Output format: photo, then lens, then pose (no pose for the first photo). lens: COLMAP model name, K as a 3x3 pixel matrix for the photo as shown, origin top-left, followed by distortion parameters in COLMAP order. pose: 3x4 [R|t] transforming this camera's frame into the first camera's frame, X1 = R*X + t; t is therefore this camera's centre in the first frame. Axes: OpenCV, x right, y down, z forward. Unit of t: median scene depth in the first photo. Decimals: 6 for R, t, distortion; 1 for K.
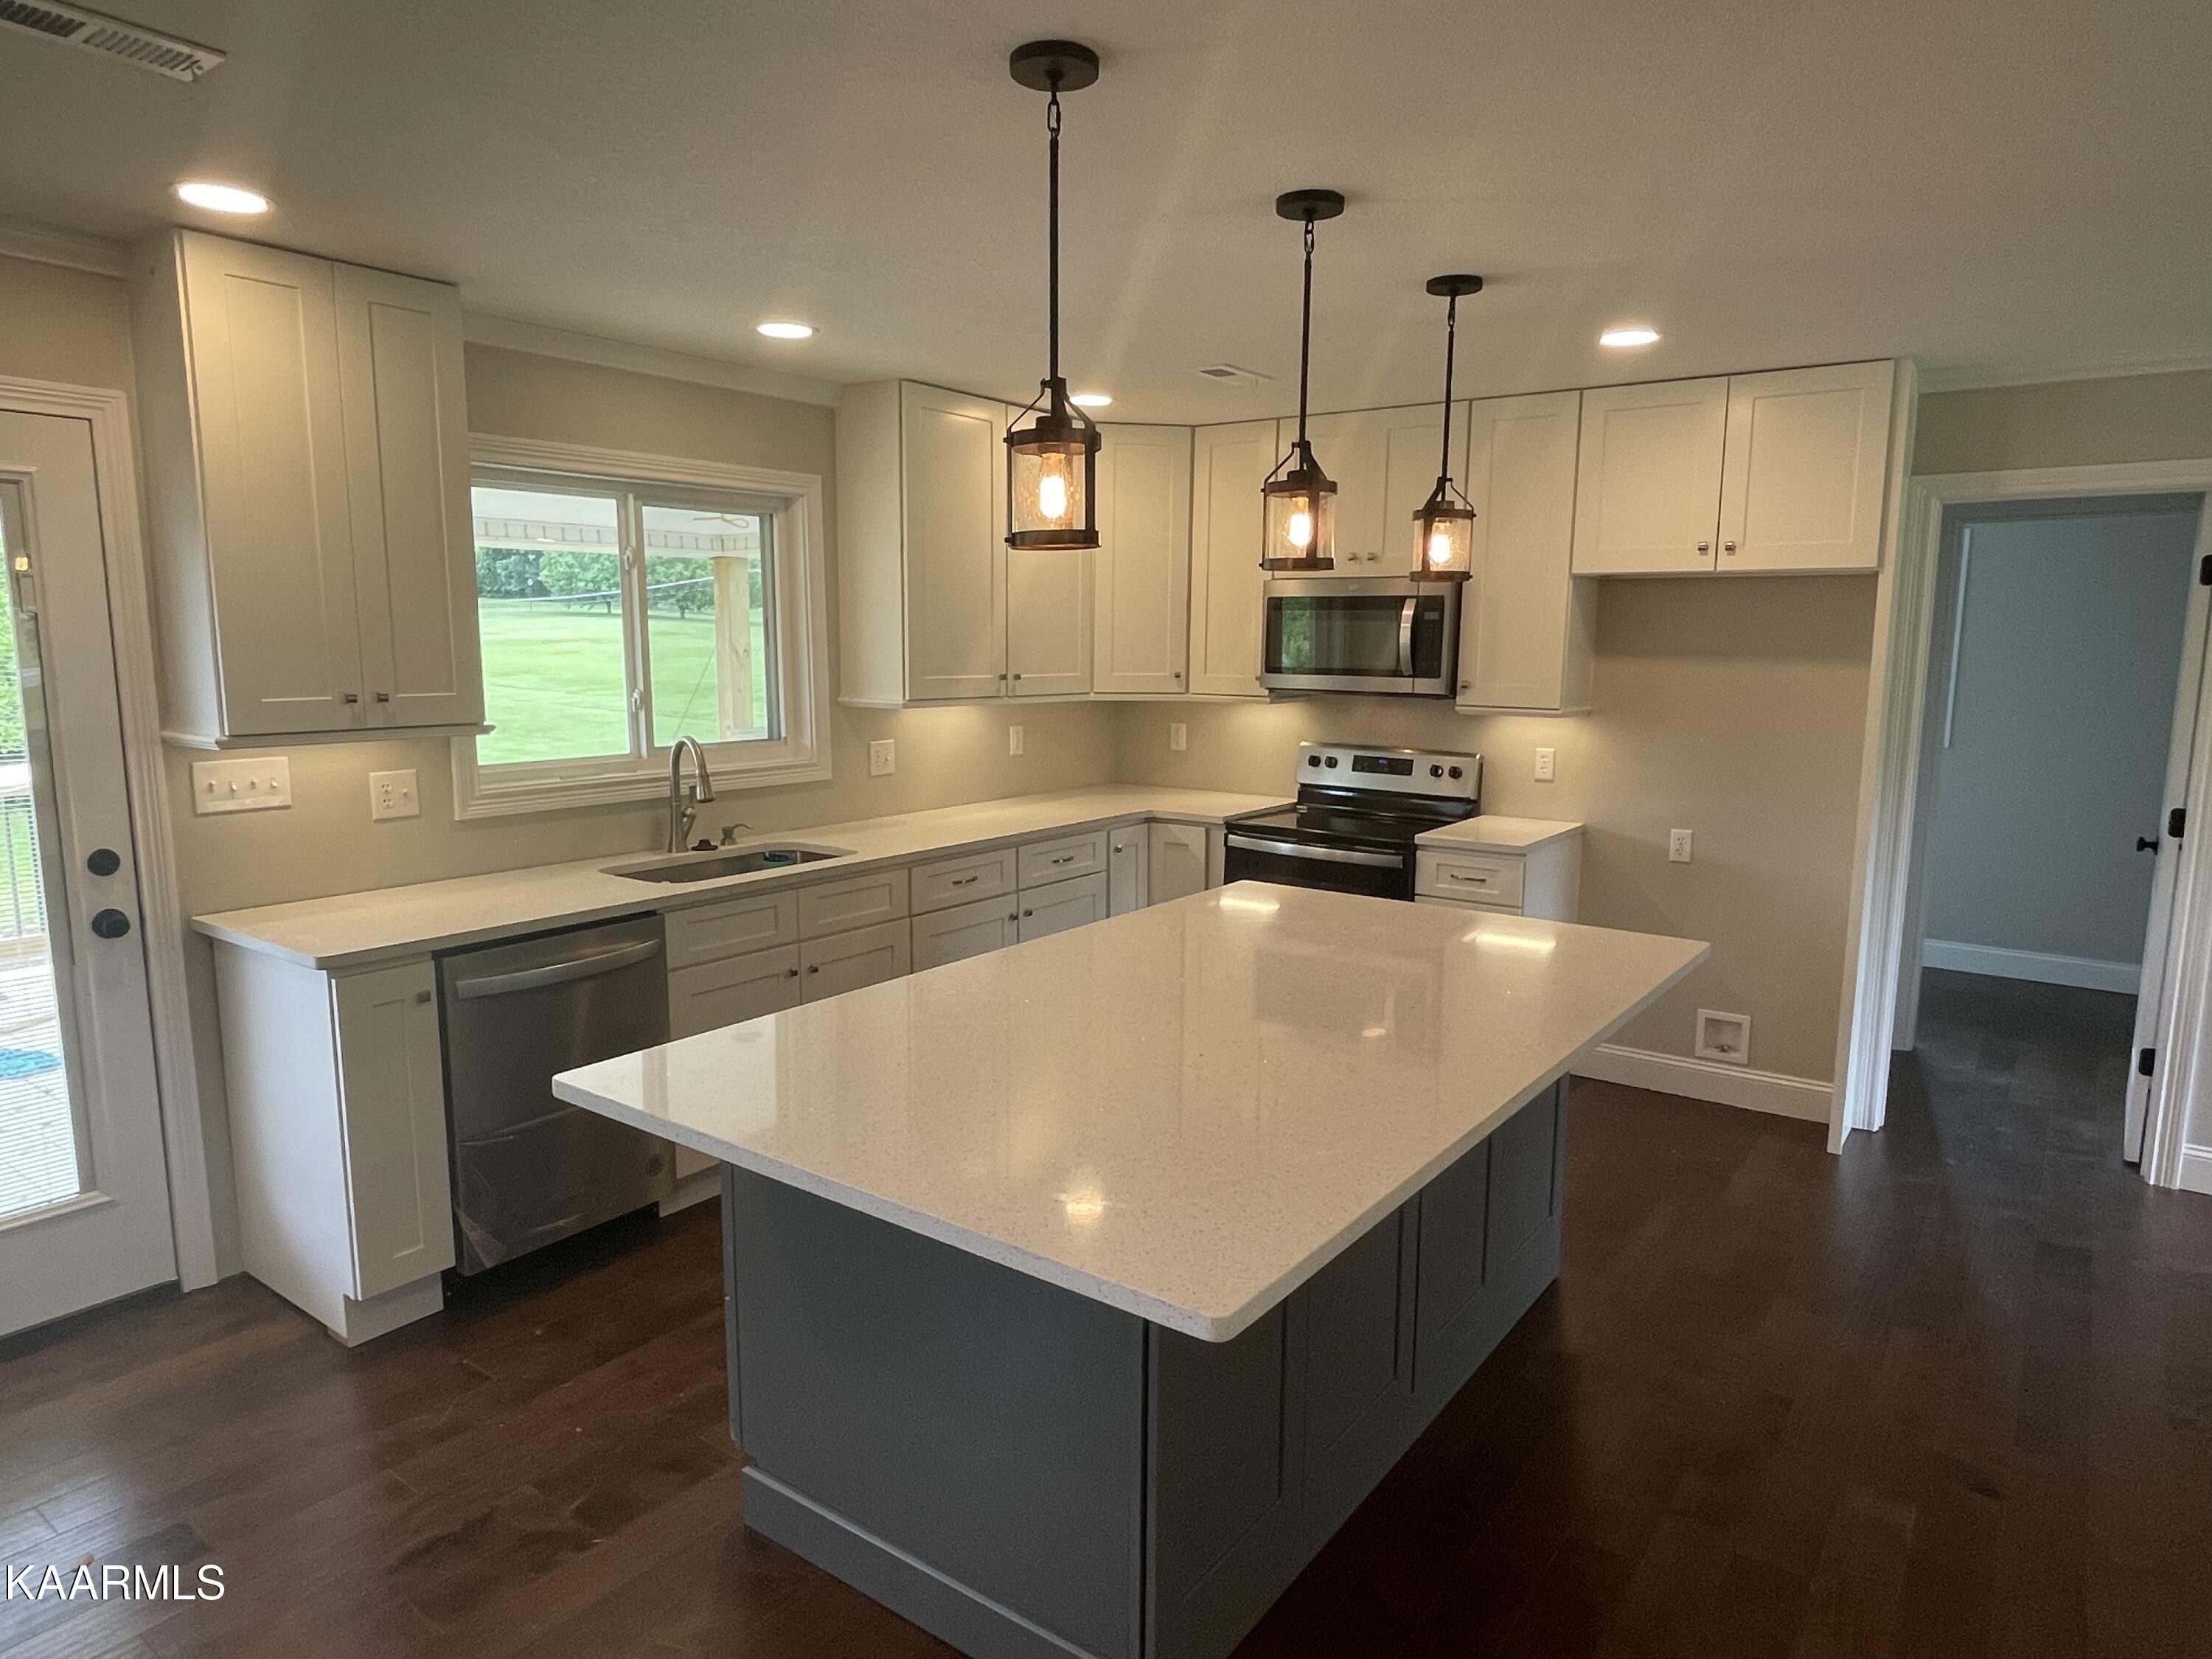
lens RADIAL K [[1350.5, 0, 1091.1], [0, 1350.5, 835.7], [0, 0, 1]] dist [0.003189, -0.007275]
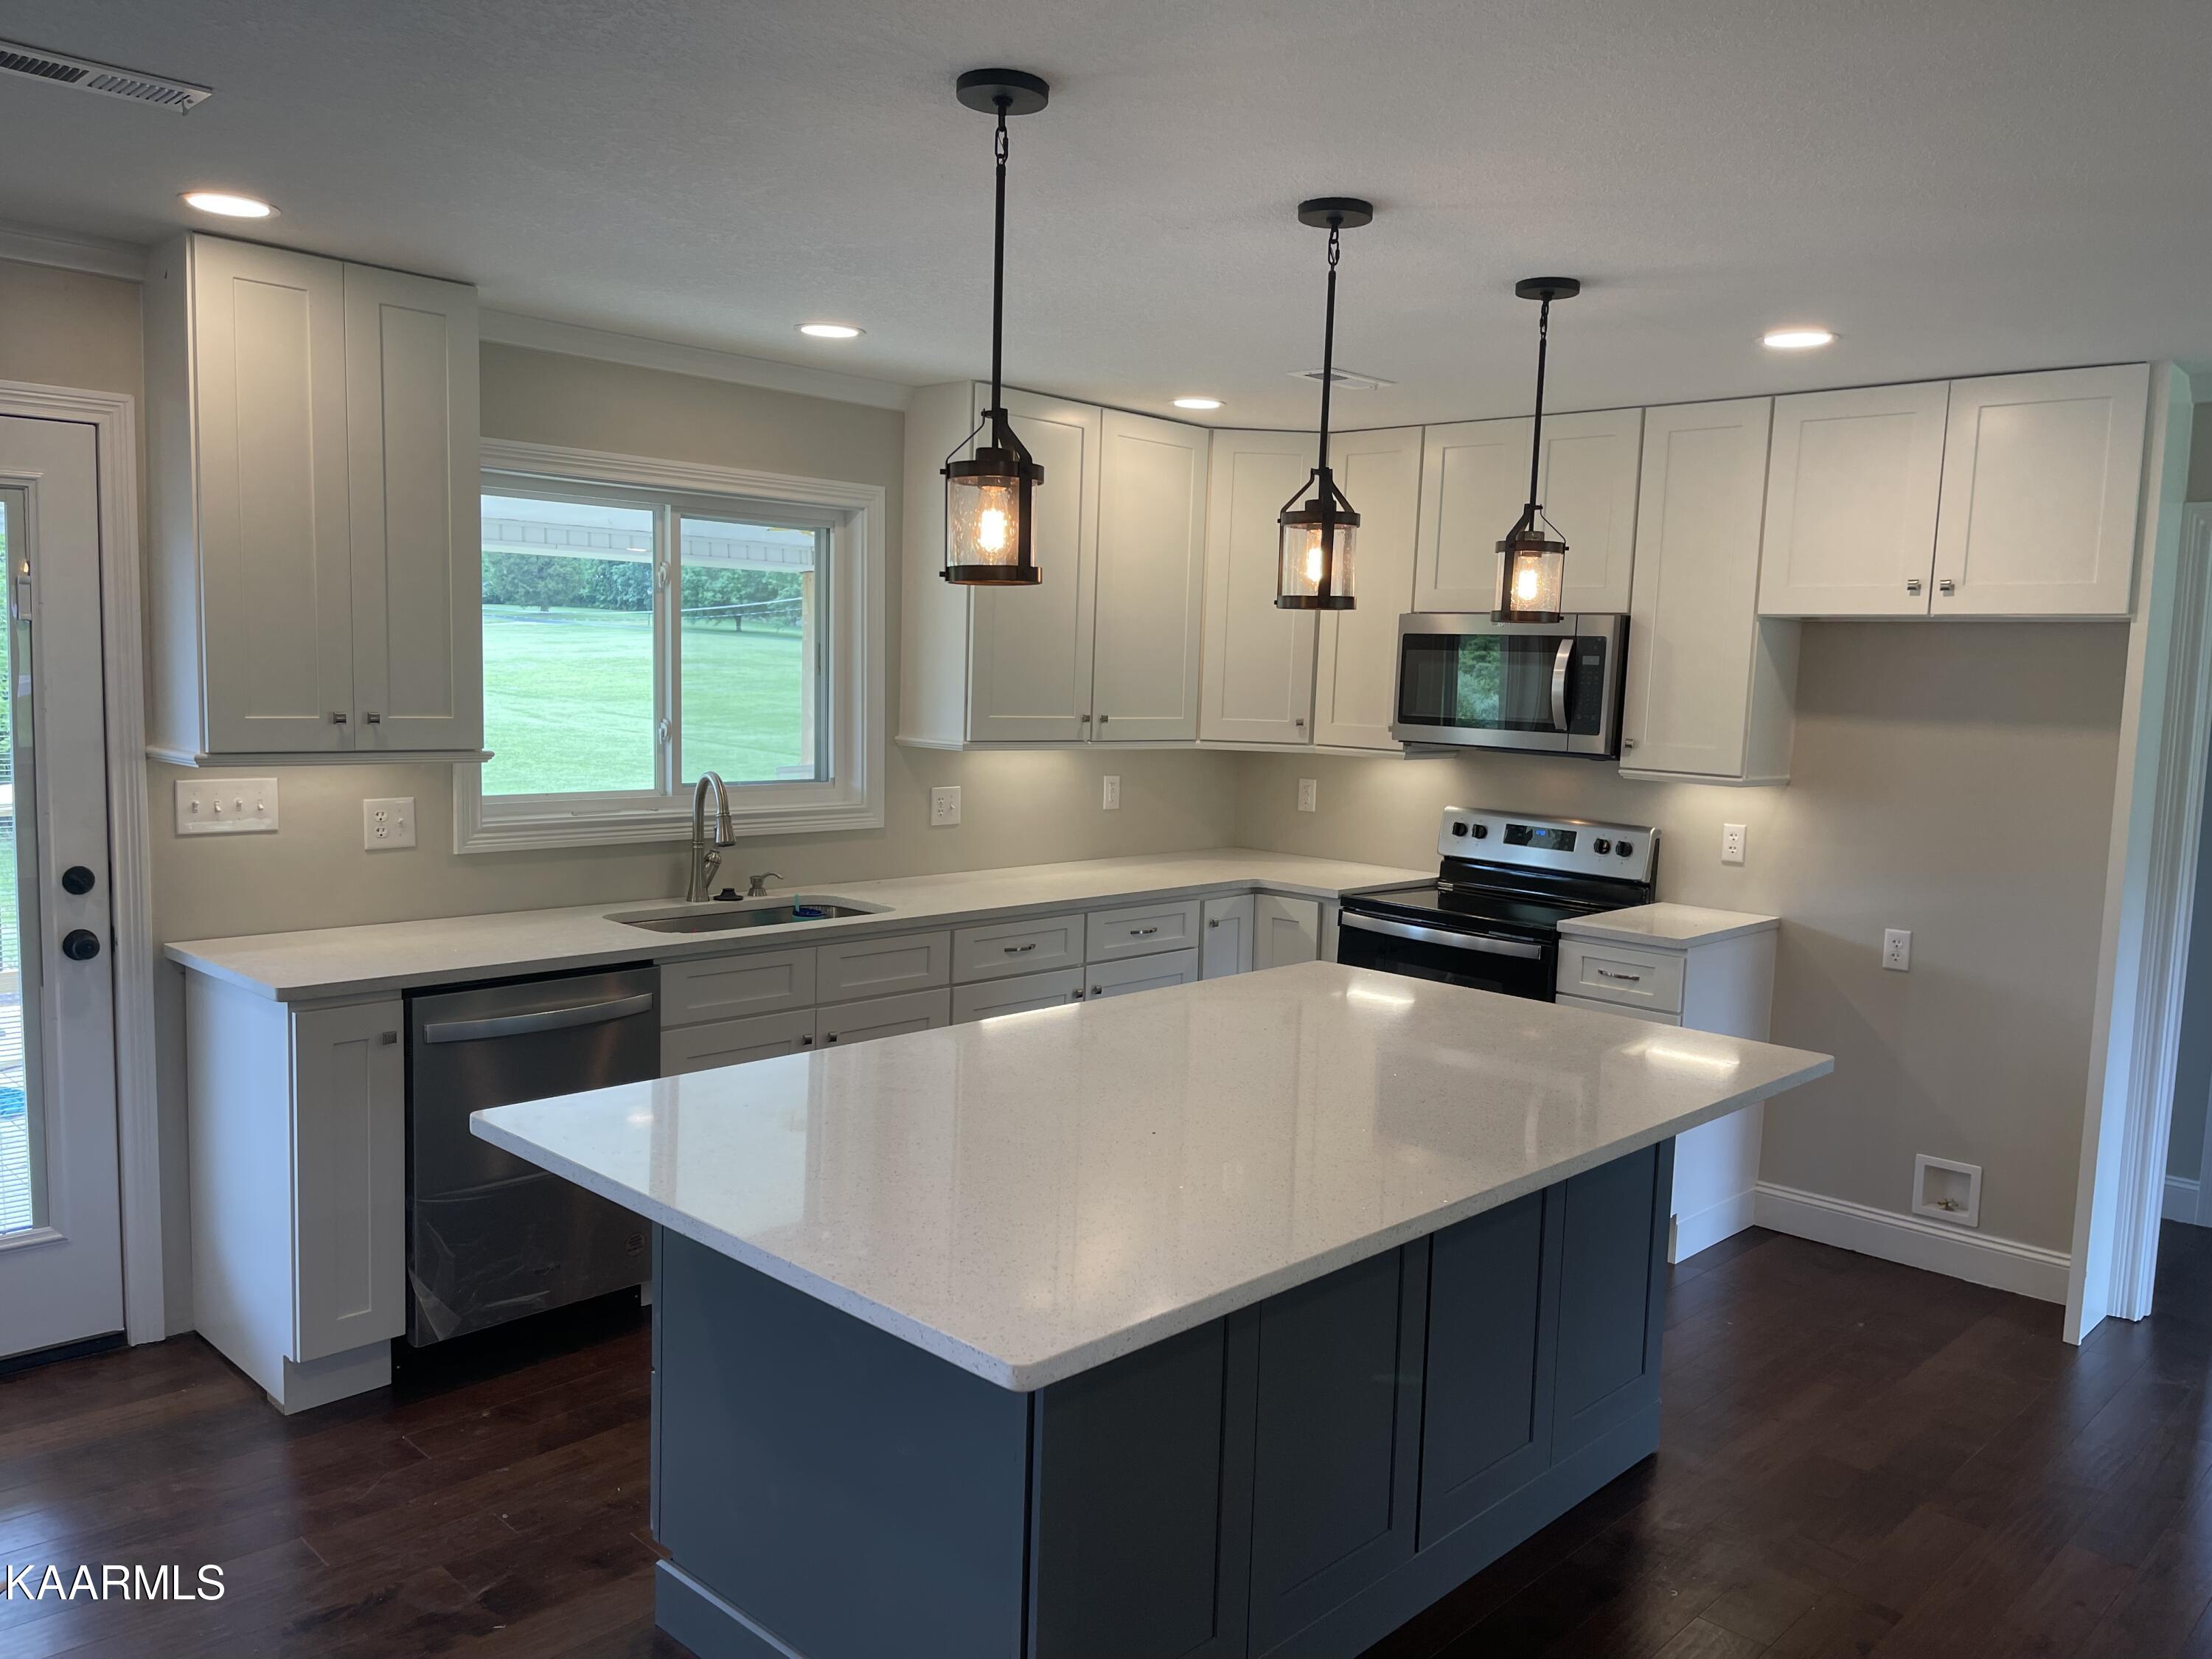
lens RADIAL K [[1678.1, 0, 1106.1], [0, 1678.1, 836.9], [0, 0, 1]] dist [0.056731, -0.057524]
pose [[0.991649, 0.038766, -0.123001, 0.102057], [-0.044578, 0.997998, -0.044857, 0.008003], [0.121016, 0.049966, 0.991392, -0.080639]]
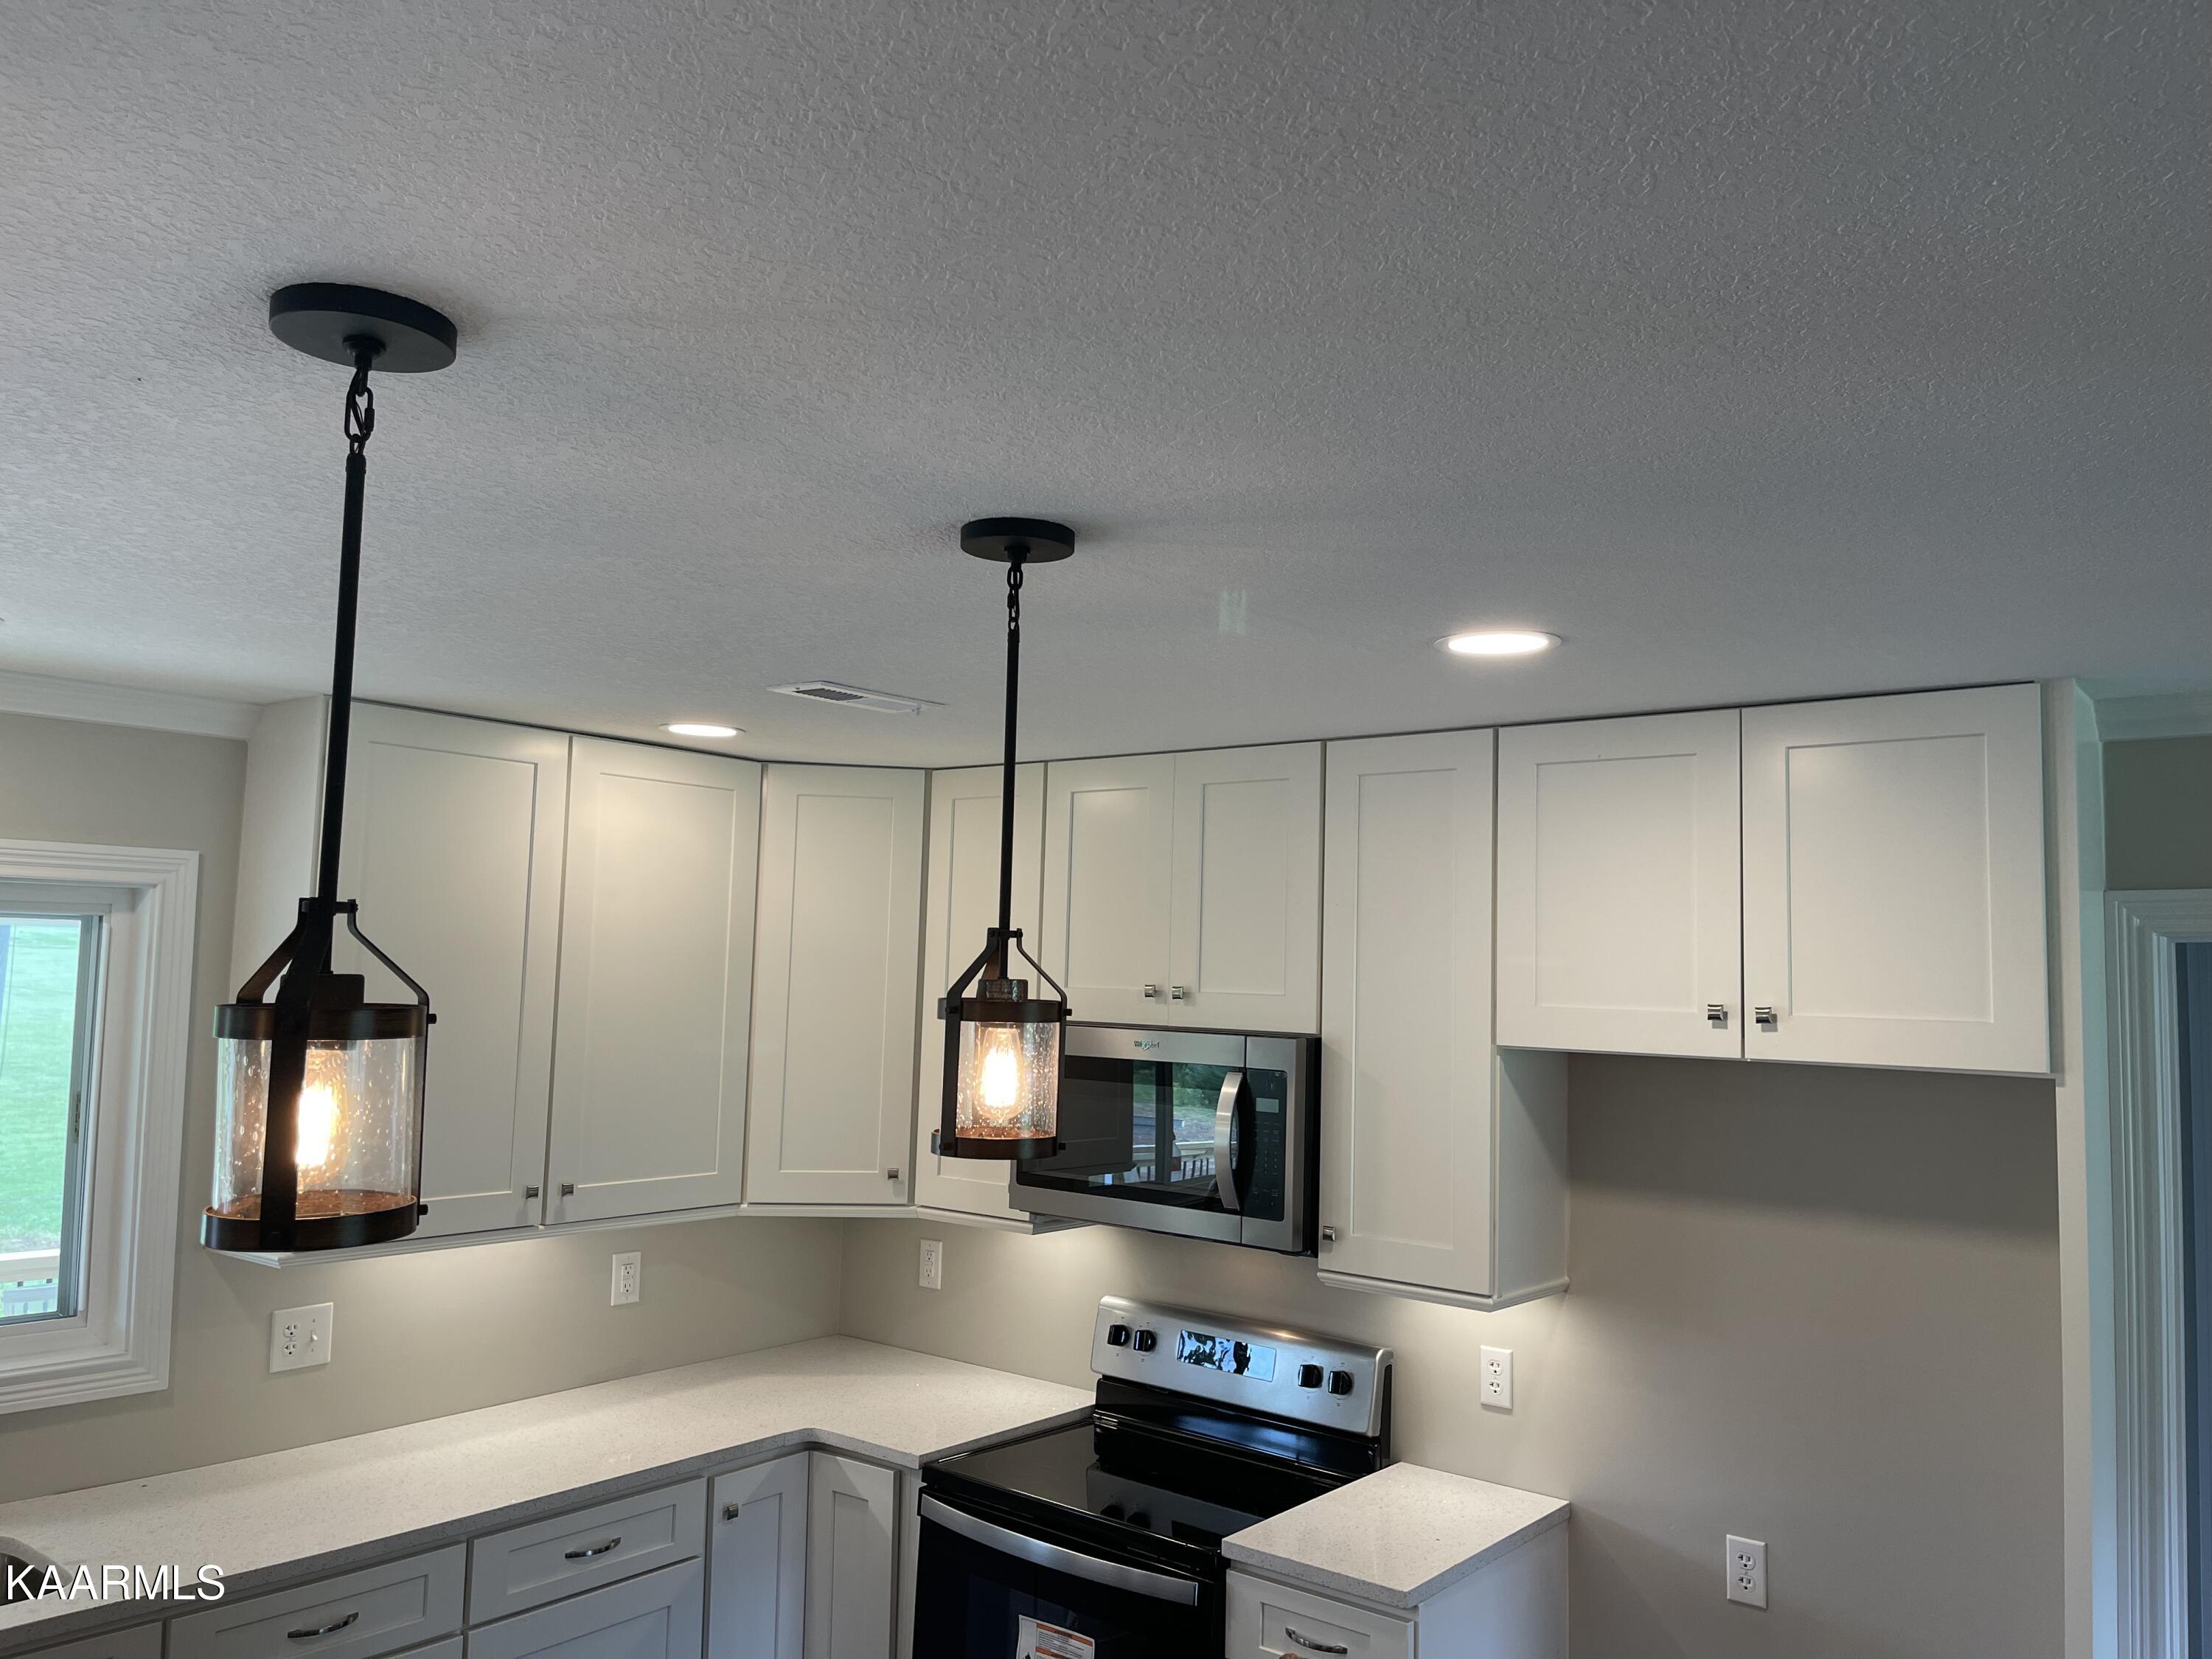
lens RADIAL K [[1678.1, 0, 1116.5], [0, 1678.1, 825.4], [0, 0, 1]] dist [0.056731, -0.057524]
pose [[0.999257, 0.013255, -0.036191, 0.250121], [-0.021401, 0.971760, -0.234999, -0.129629], [0.032054, 0.235599, 0.971322, 0.341419]]
